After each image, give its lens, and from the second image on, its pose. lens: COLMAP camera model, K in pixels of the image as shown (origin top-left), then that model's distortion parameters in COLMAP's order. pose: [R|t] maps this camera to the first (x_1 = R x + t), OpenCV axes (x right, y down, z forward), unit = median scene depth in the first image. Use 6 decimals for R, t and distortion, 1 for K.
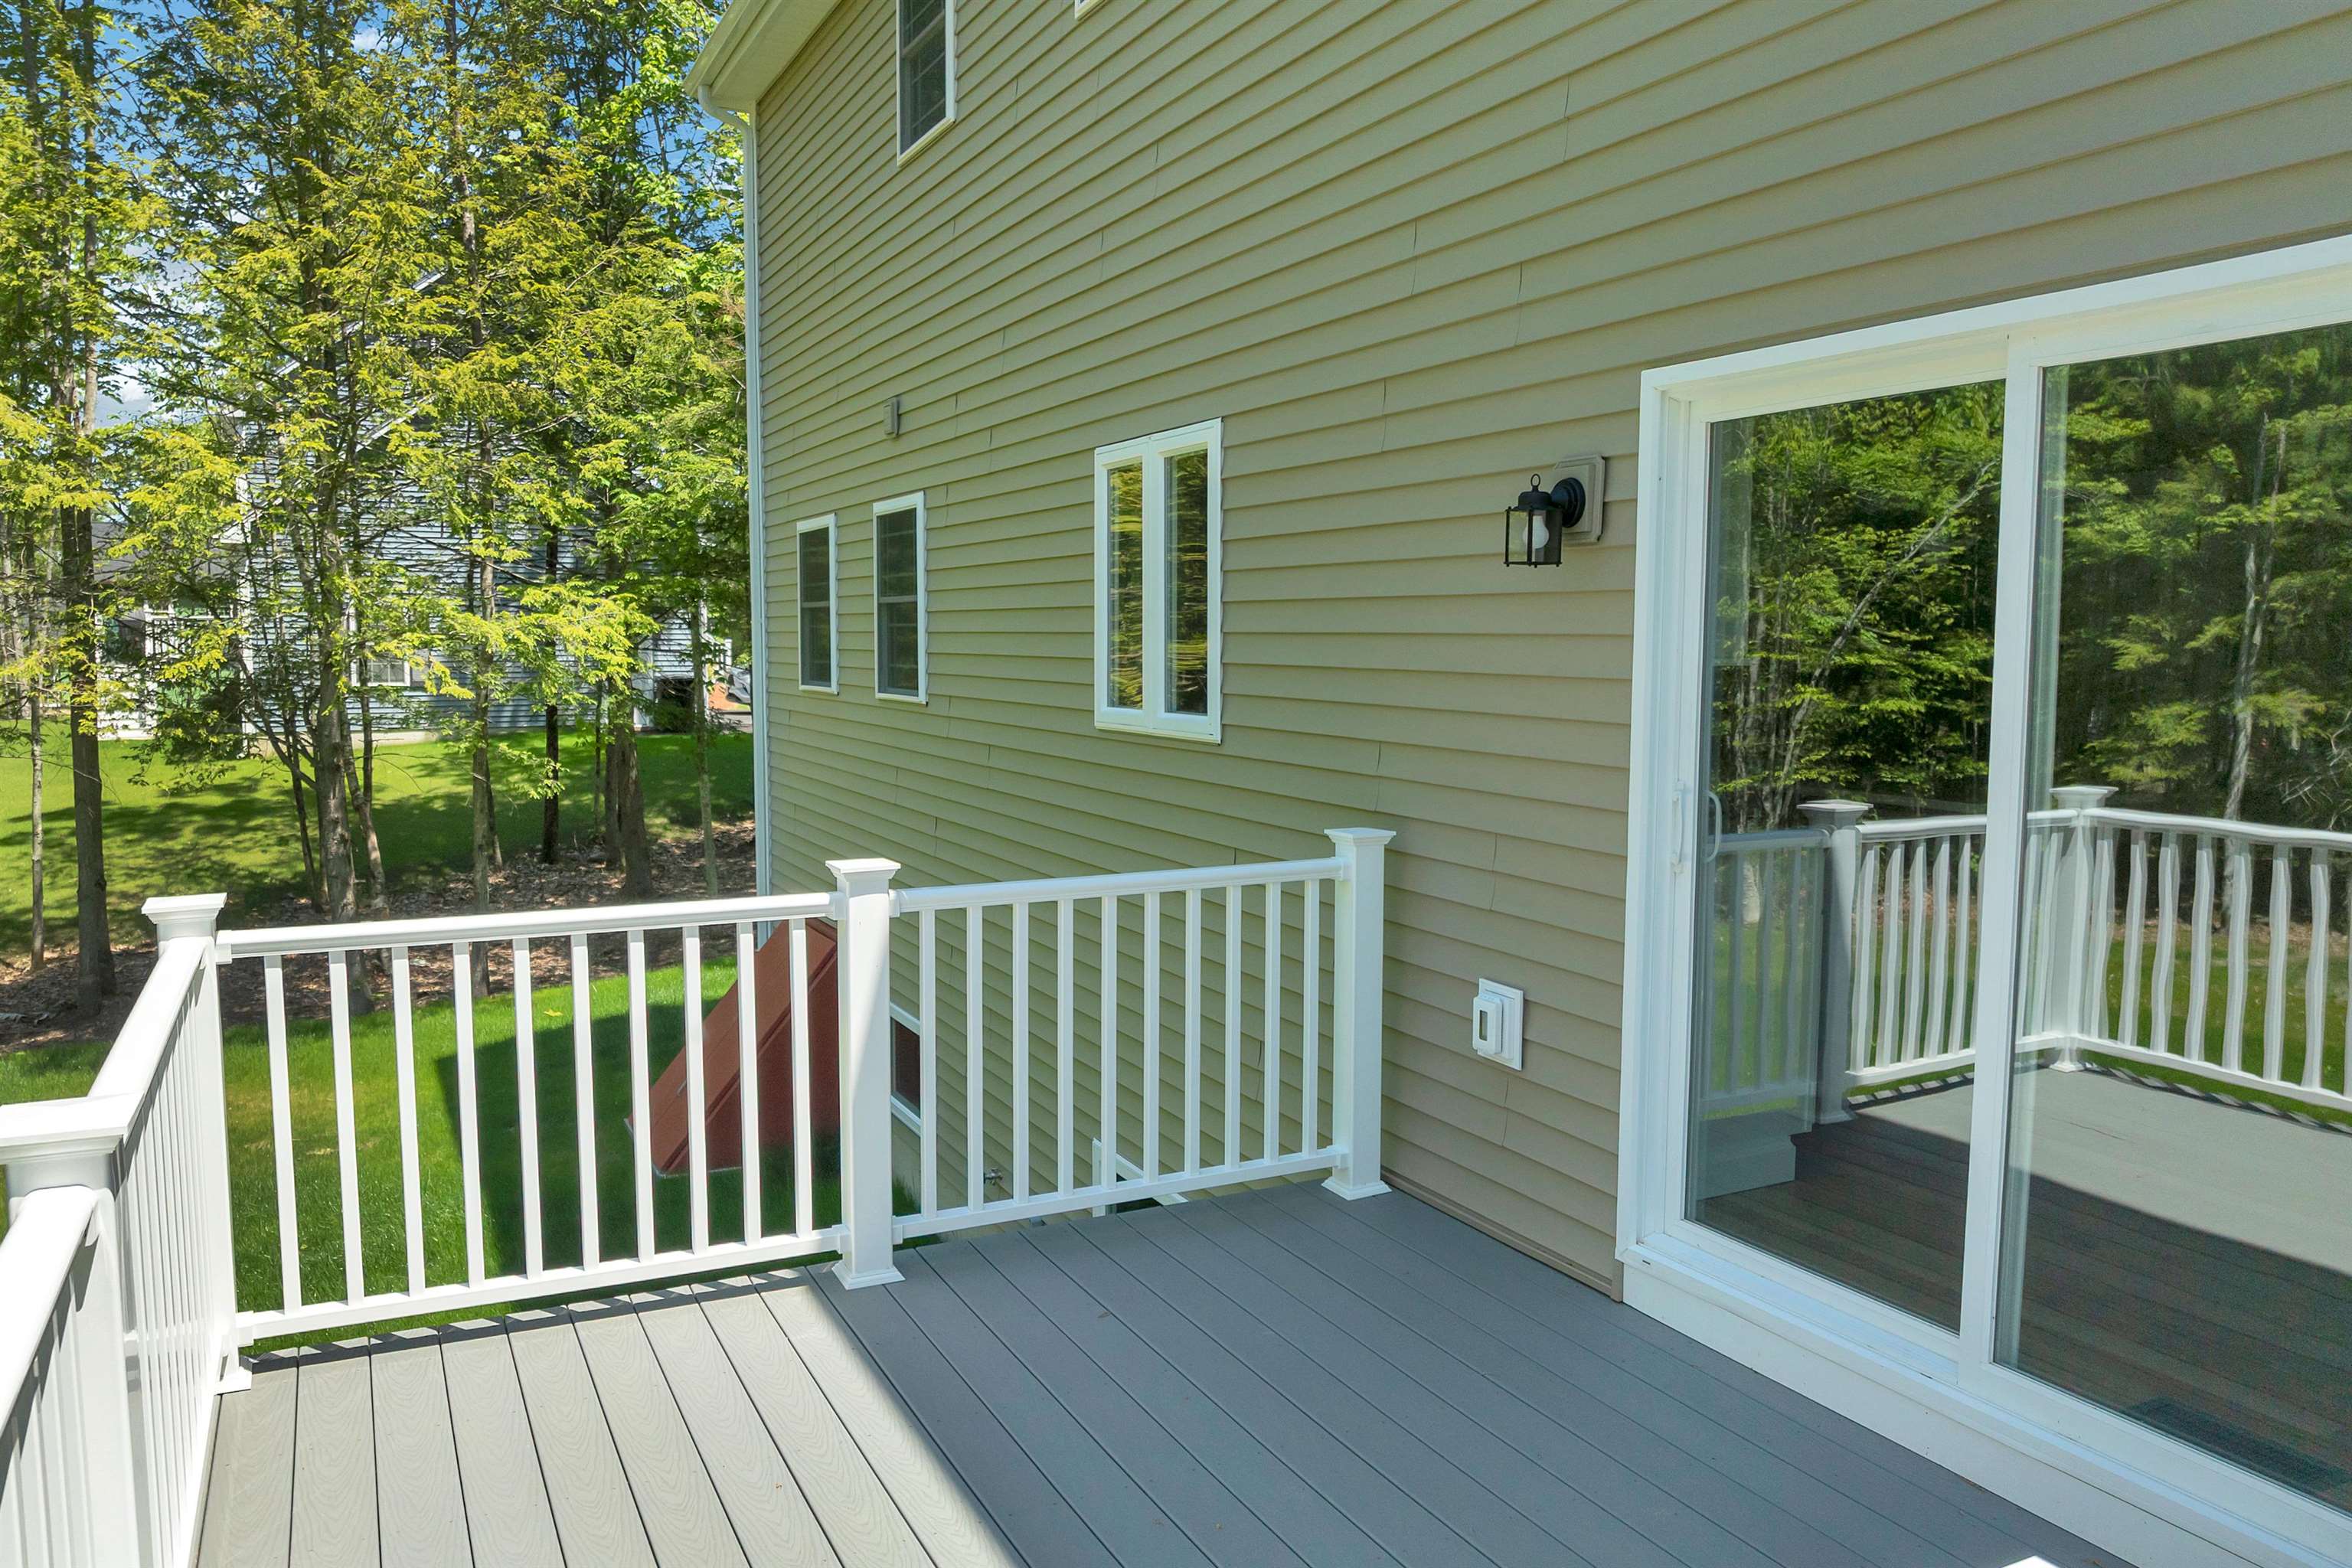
lens RADIAL K [[1678.7, 0, 1172.9], [0, 1678.7, 730.9], [0, 0, 1]] dist [-0.004460, -0.000605]
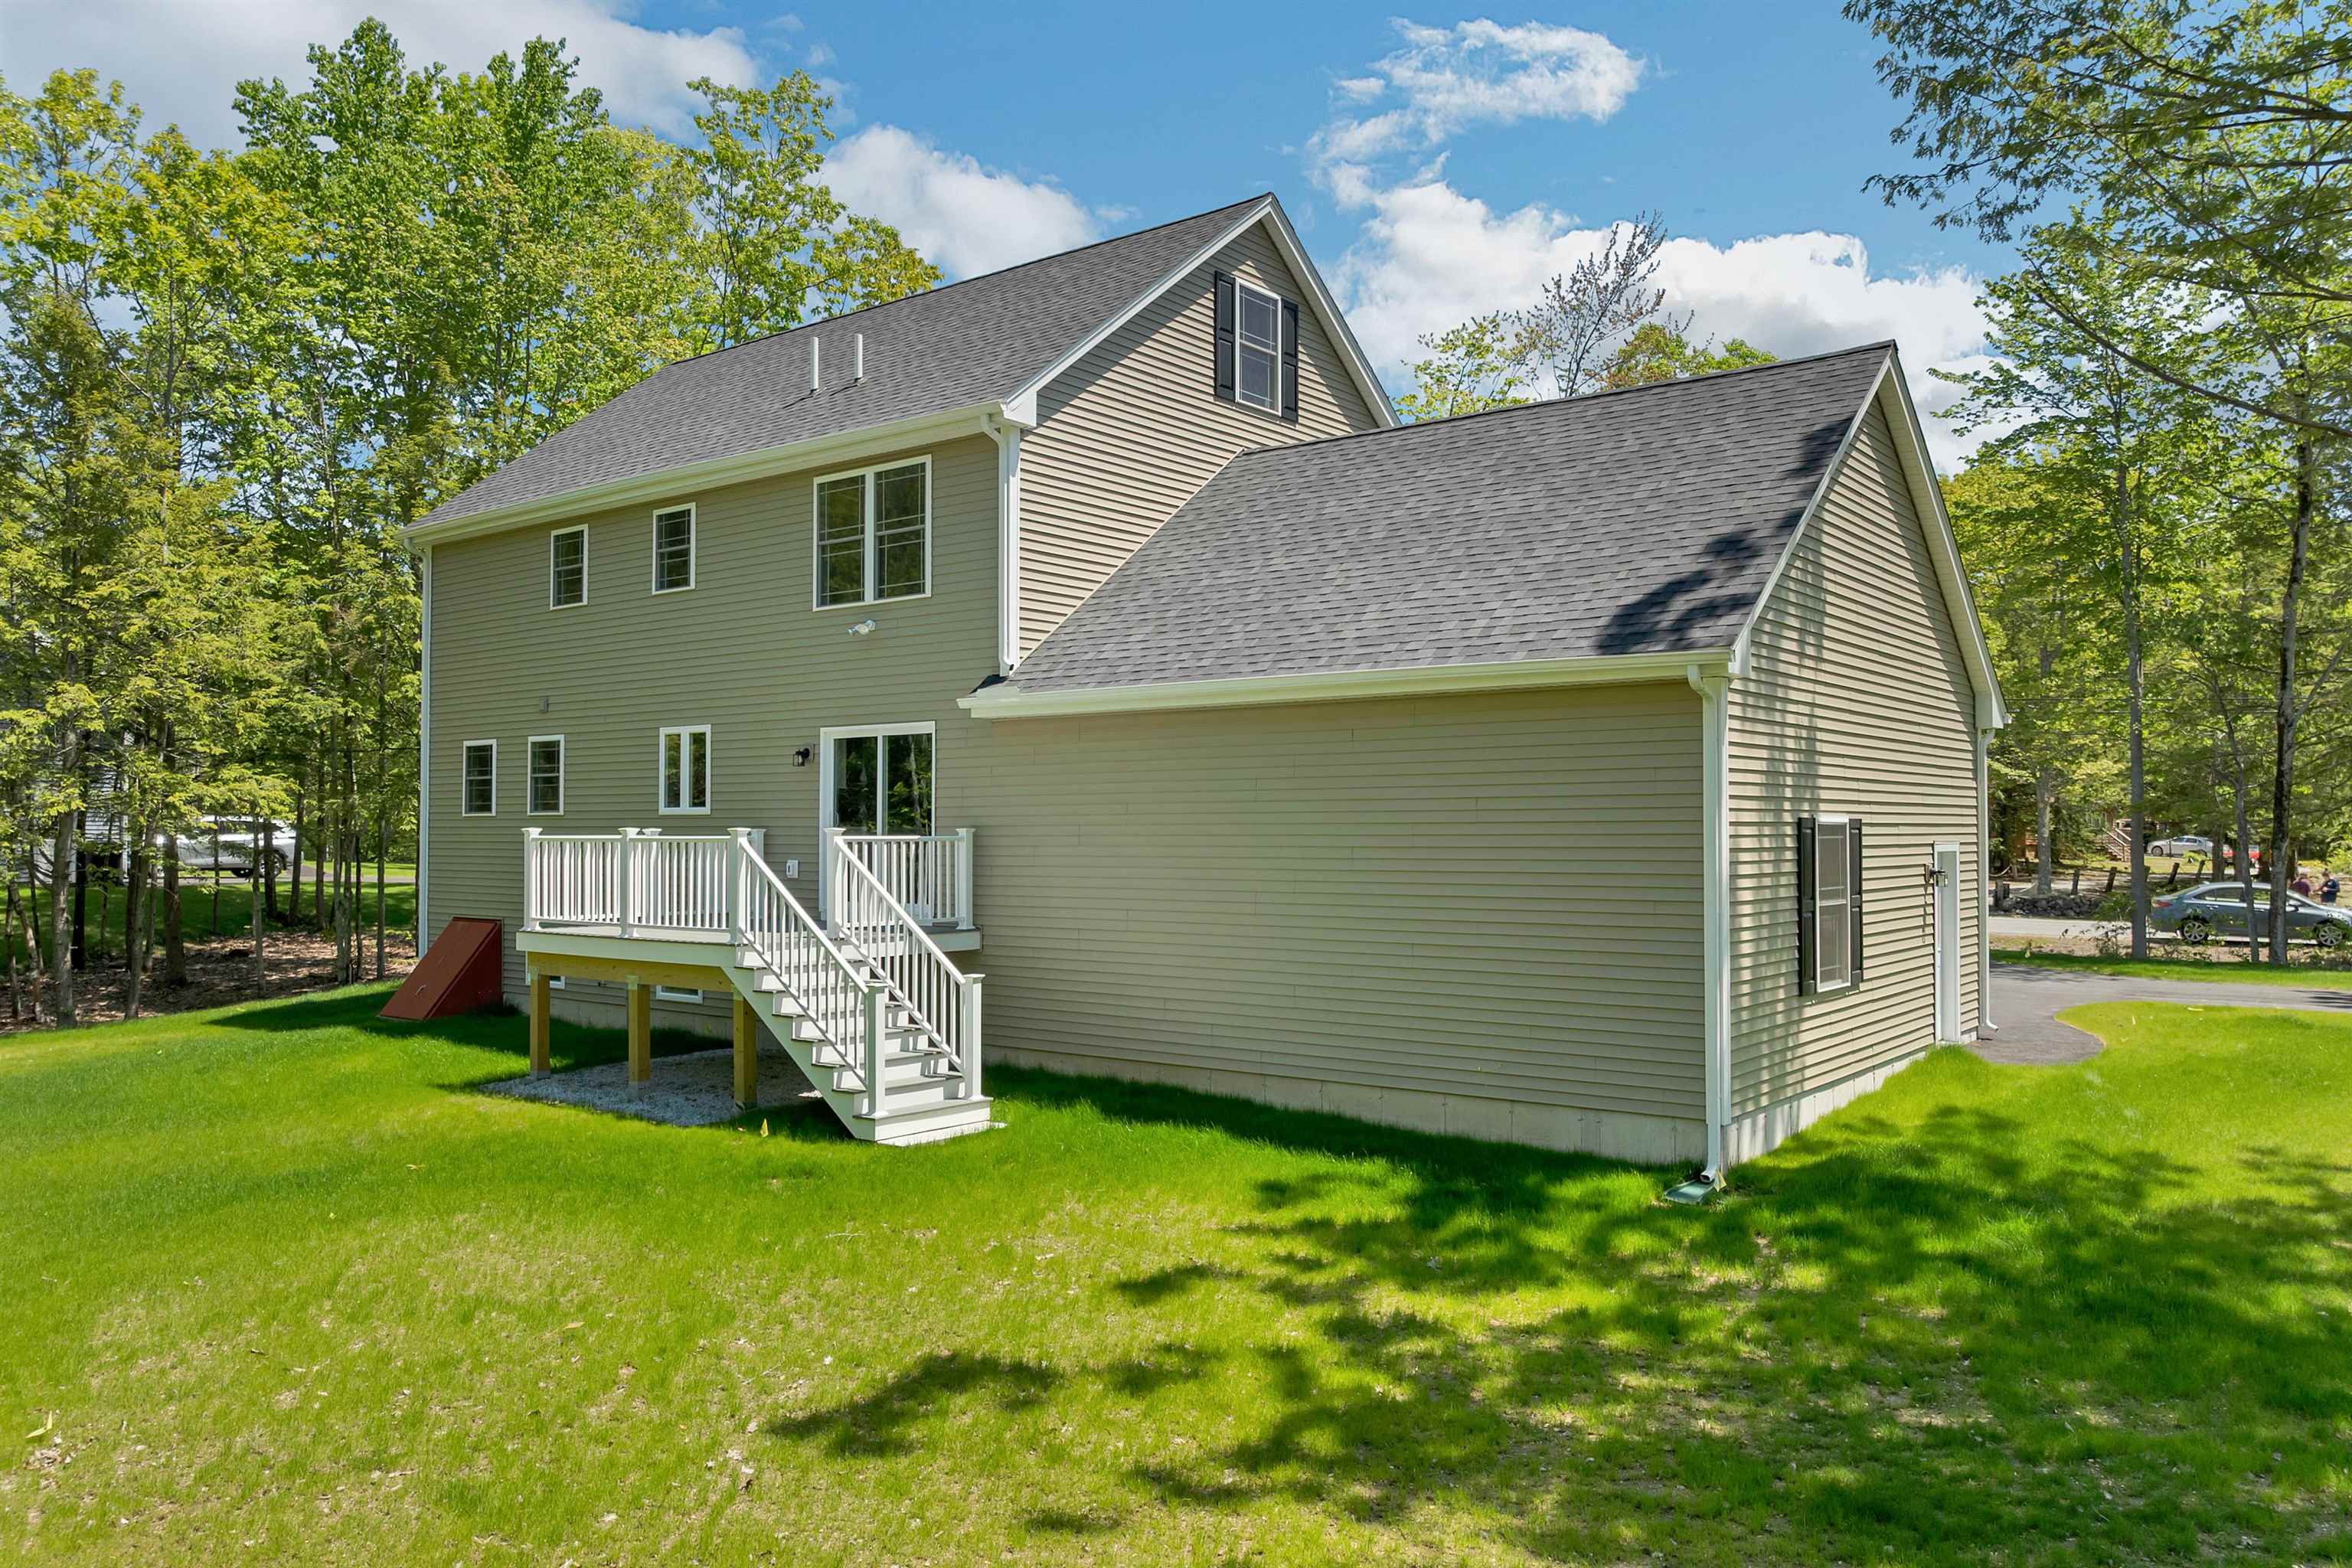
lens RADIAL K [[1678.7, 0, 1172.9], [0, 1678.7, 730.9], [0, 0, 1]] dist [-0.004460, -0.000605]
pose [[0.904180, 0.019449, 0.426708, -0.458286], [0.029413, 0.993757, -0.107620, 0.183836], [-0.426137, 0.109859, 0.897963, -1.993378]]
